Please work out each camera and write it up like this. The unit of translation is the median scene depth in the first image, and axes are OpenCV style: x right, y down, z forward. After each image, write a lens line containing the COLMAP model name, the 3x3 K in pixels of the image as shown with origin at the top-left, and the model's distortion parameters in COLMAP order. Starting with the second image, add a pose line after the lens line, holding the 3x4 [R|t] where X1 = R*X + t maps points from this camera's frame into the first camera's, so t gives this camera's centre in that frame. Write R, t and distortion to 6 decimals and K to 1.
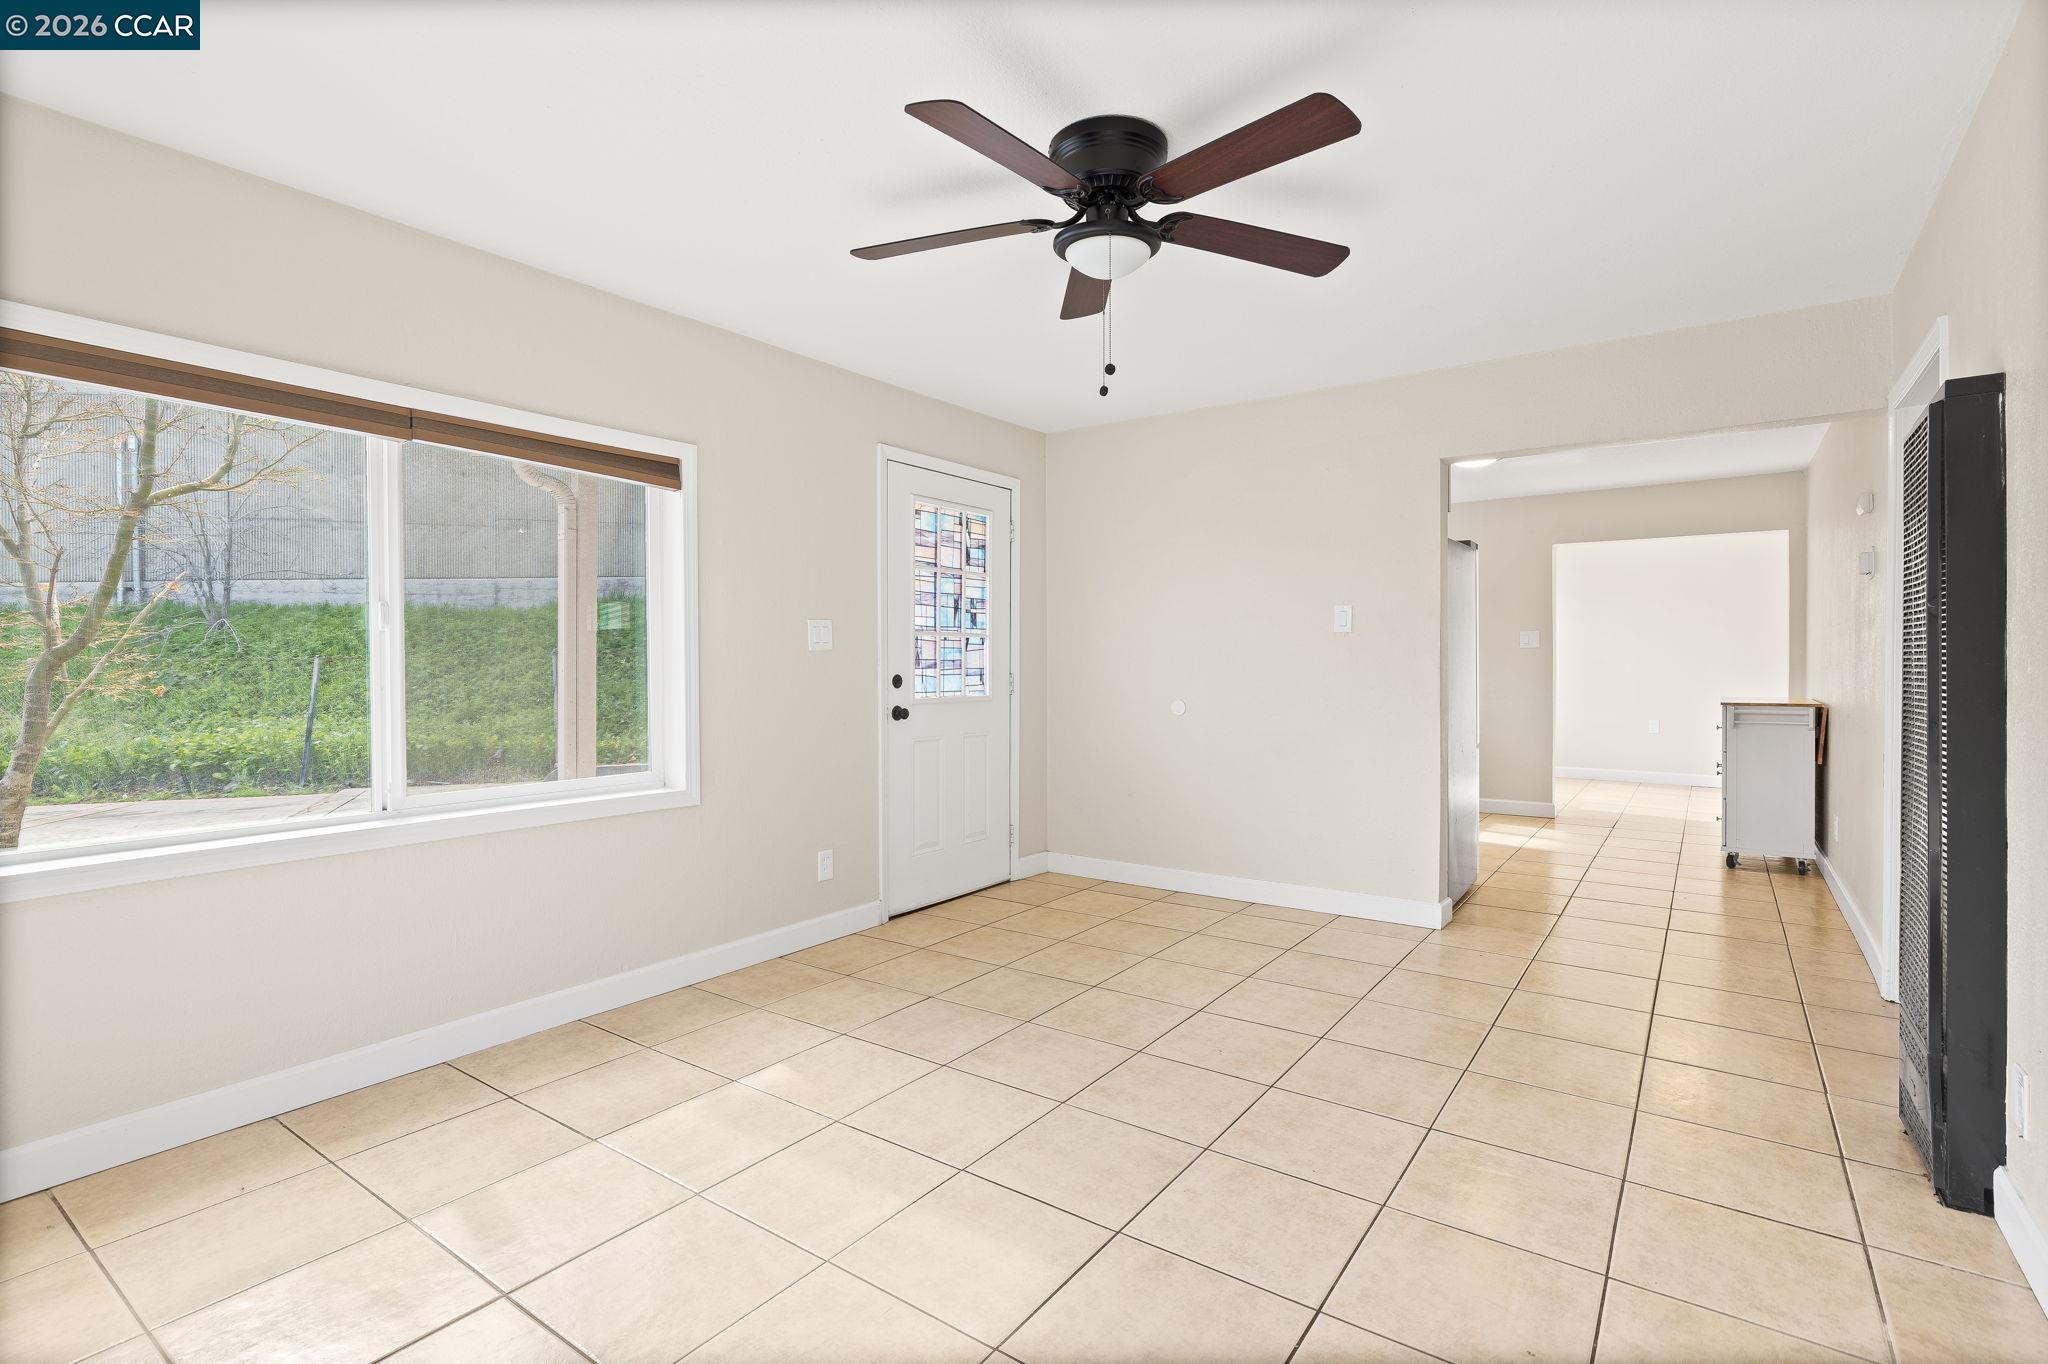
lens RADIAL K [[961.1, 0, 1024.0], [0, 961.1, 682.0], [0, 0, 1]] dist [-0.002272, -0.000599]
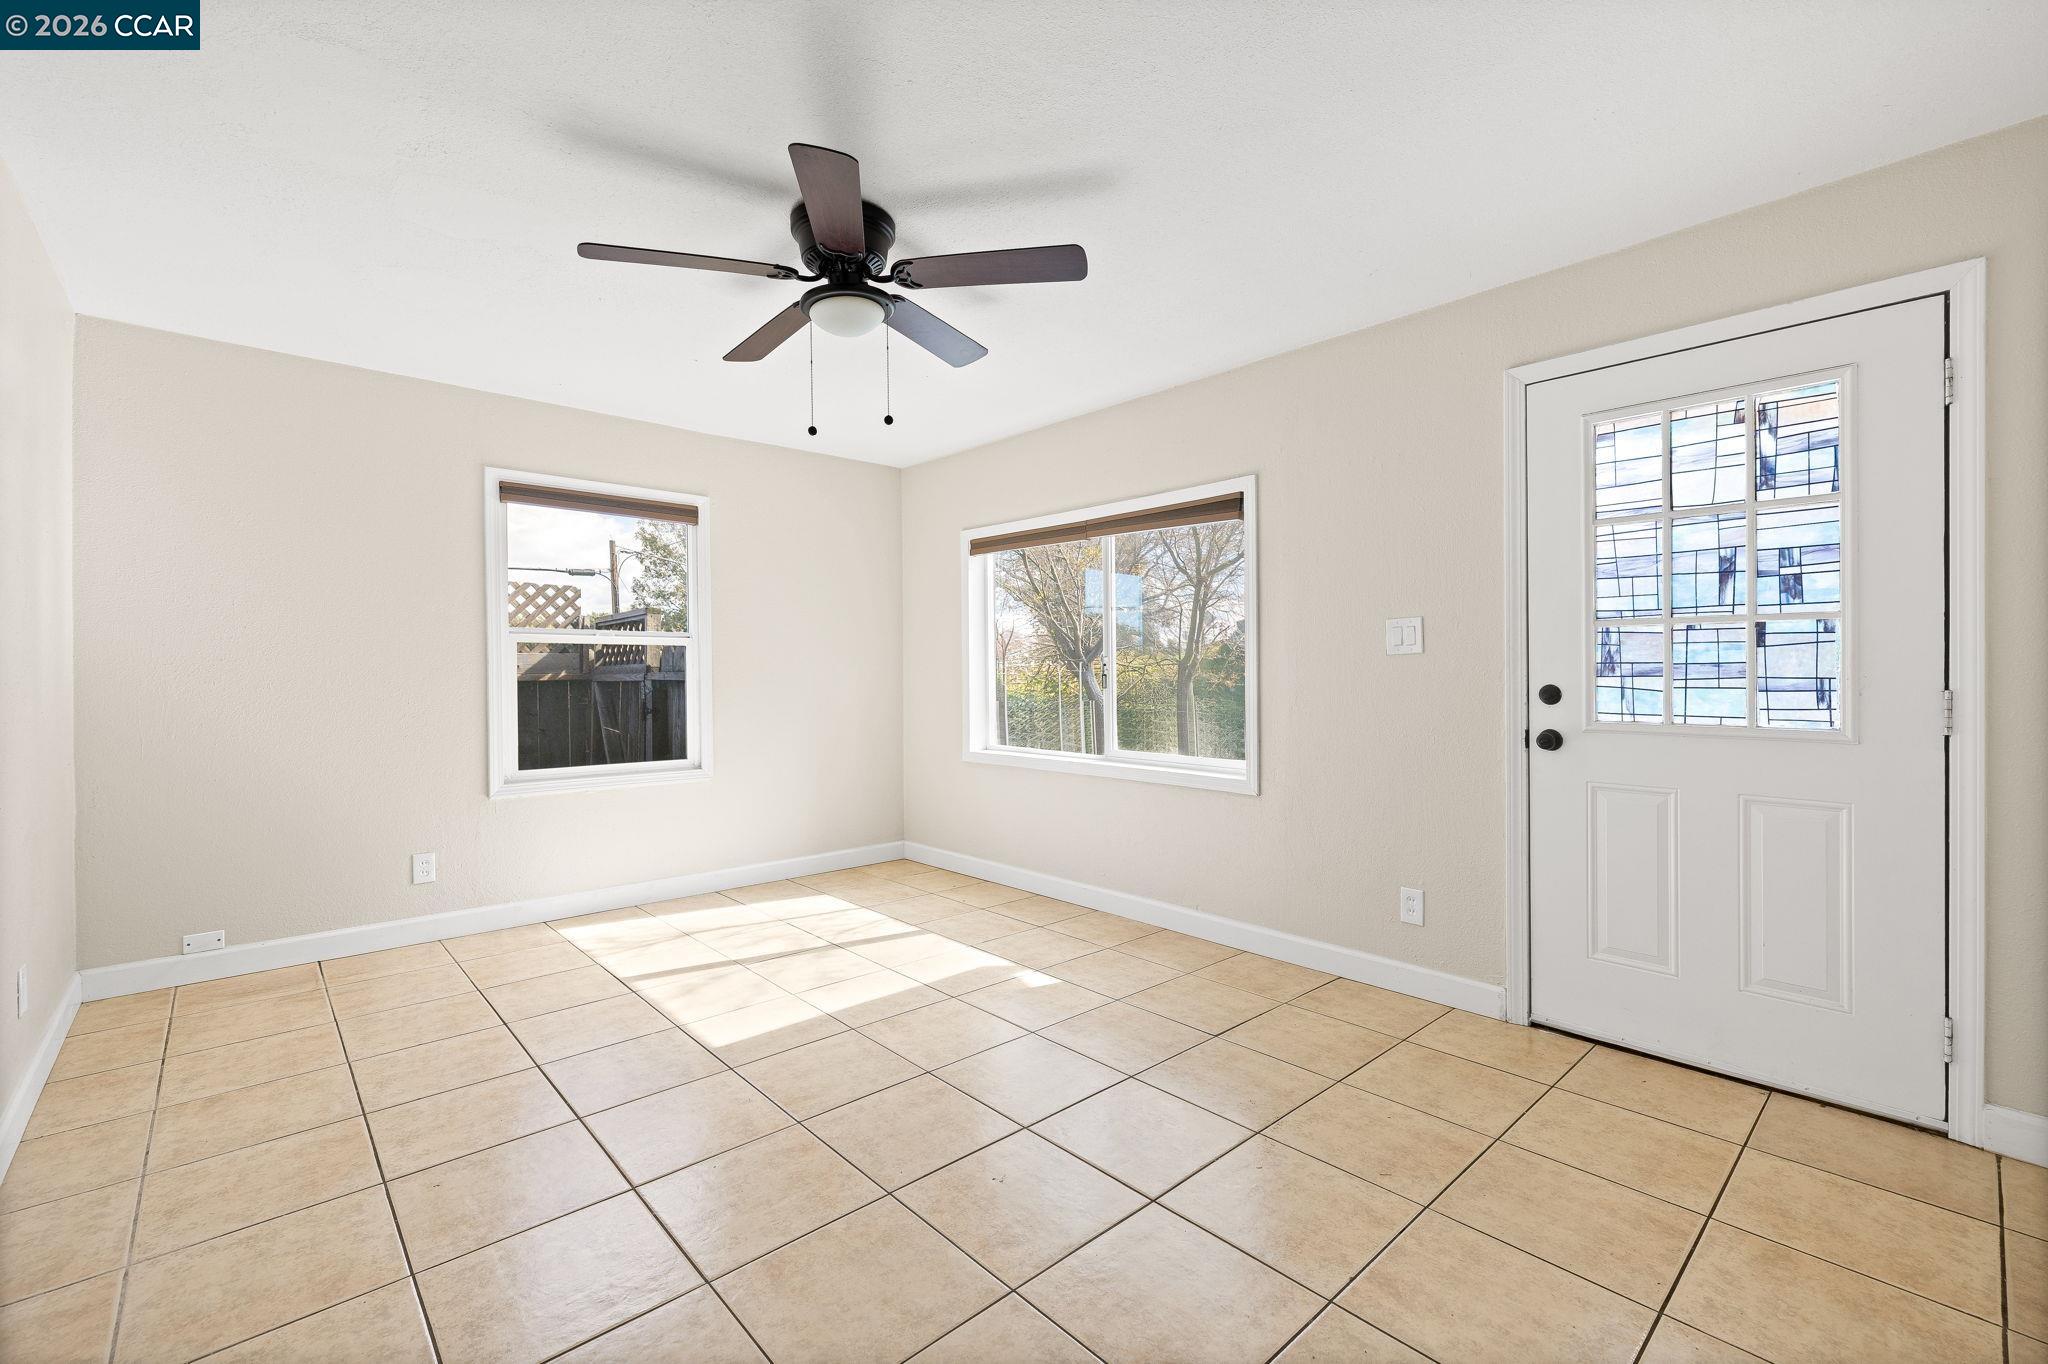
lens RADIAL K [[877.5, 0, 1024.0], [0, 877.5, 682.0], [0, 0, 1]] dist [0.003076, 0.000550]
pose [[-0.206918, 0.017569, -0.978201, 0.617964], [-0.014545, 0.999673, 0.021032, -0.019024], [0.978250, 0.018580, -0.206595, 0.814464]]
